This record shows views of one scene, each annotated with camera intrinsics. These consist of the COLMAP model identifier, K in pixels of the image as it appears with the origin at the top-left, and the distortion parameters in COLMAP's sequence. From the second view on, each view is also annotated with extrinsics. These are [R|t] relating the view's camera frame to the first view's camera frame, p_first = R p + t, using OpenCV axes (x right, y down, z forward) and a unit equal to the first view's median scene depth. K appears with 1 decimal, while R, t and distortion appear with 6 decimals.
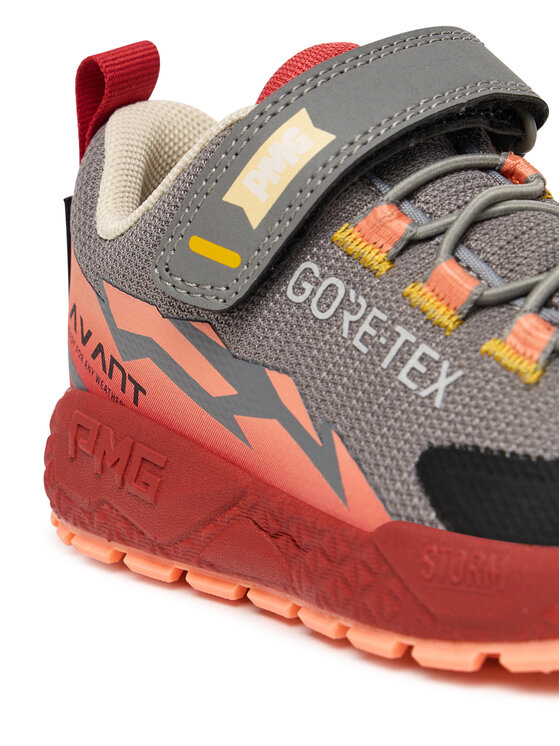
lens RADIAL K [[2778.3, 0, 280.0], [0, 2778.3, 373.0], [0, 0, 1]] dist [-0.169500, -0.623823]
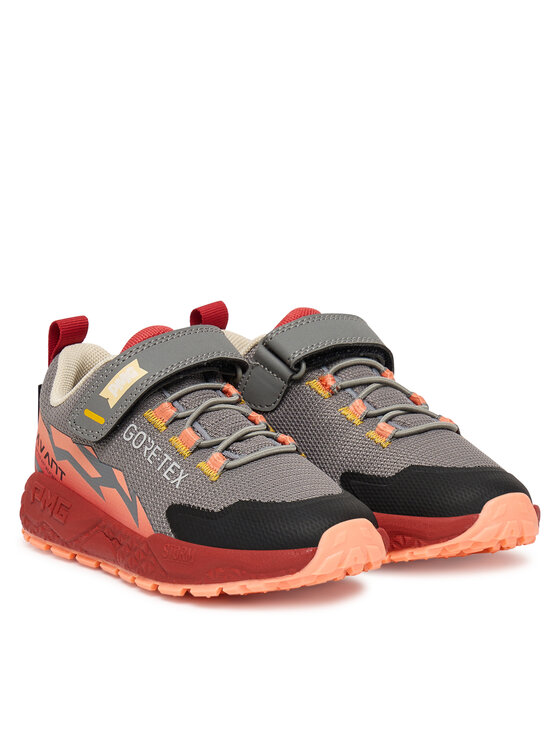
lens RADIAL K [[2209.4, 0, 280.0], [0, 2209.4, 373.0], [0, 0, 1]] dist [-0.131577, -0.474247]
pose [[0.997294, 0.073496, 0.001943, 0.128312], [-0.073286, 0.995863, -0.053729, 0.008728], [-0.005884, 0.053441, 0.998554, -0.882686]]
